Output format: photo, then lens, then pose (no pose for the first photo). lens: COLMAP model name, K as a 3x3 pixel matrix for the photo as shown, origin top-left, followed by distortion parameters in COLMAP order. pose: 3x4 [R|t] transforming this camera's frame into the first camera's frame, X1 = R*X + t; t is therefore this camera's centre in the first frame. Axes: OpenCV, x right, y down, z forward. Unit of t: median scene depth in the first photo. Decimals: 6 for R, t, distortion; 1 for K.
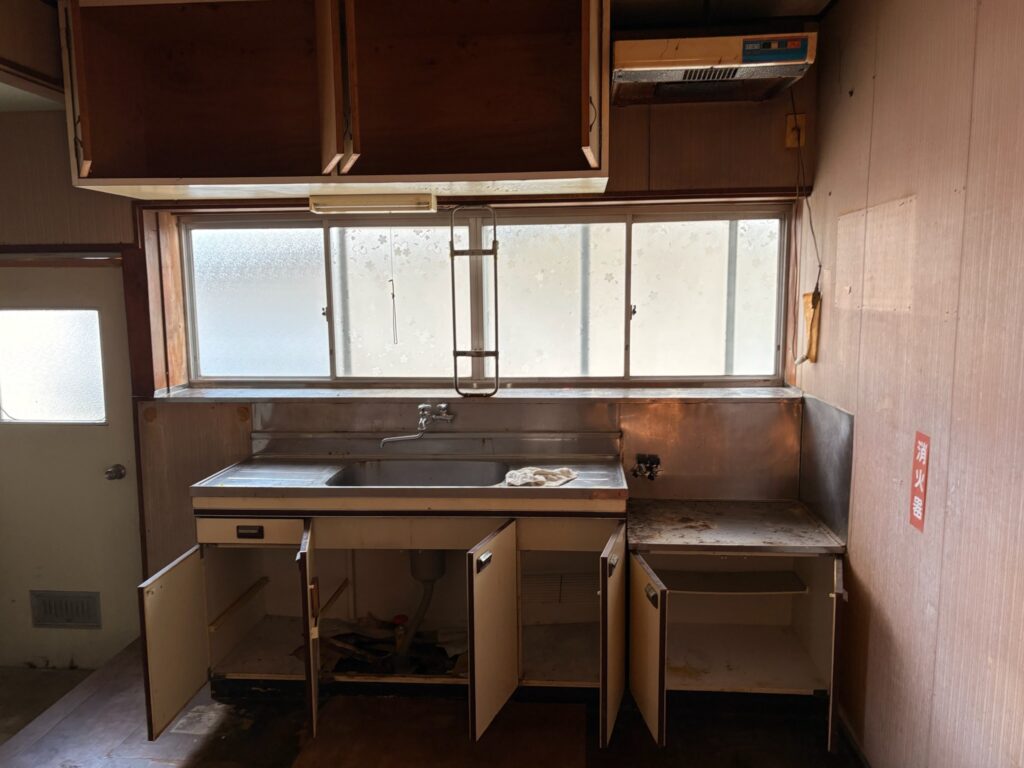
lens RADIAL K [[785.8, 0, 508.4], [0, 785.8, 388.6], [0, 0, 1]] dist [0.051061, -0.029255]
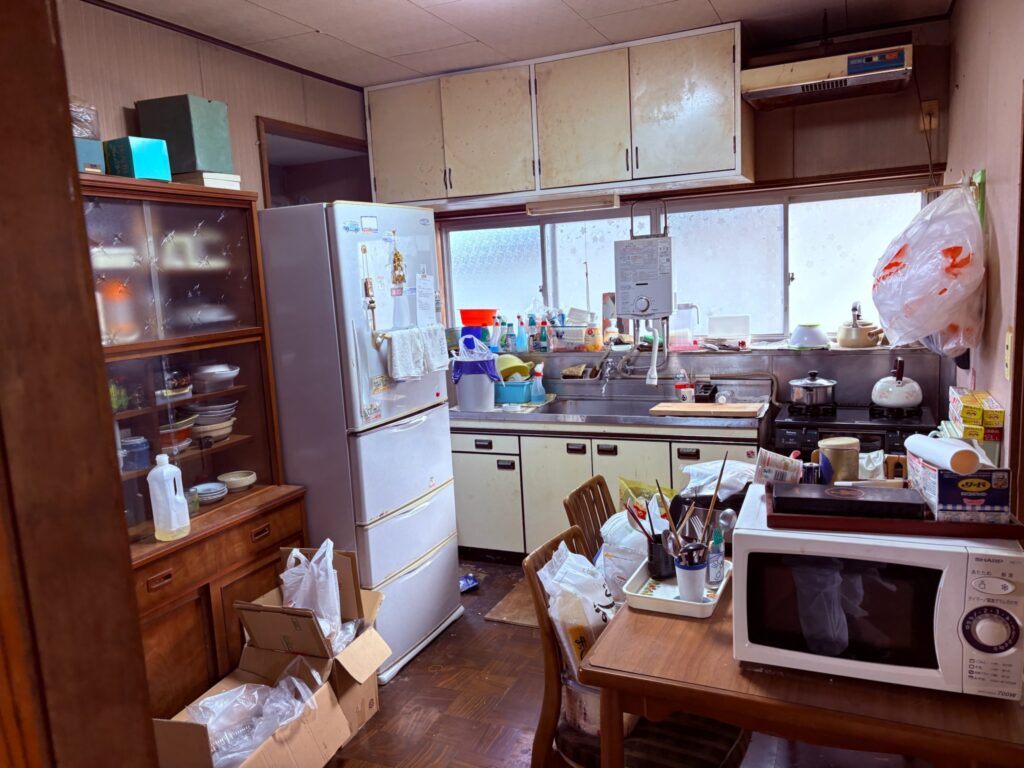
lens RADIAL K [[785.8, 0, 509.1], [0, 785.8, 382.9], [0, 0, 1]] dist [0.051061, -0.029255]
pose [[0.948735, 0.002010, -0.316066, 0.145535], [0.003693, 0.999841, 0.017444, 0.040379], [0.316051, -0.017717, 0.948577, -0.290782]]
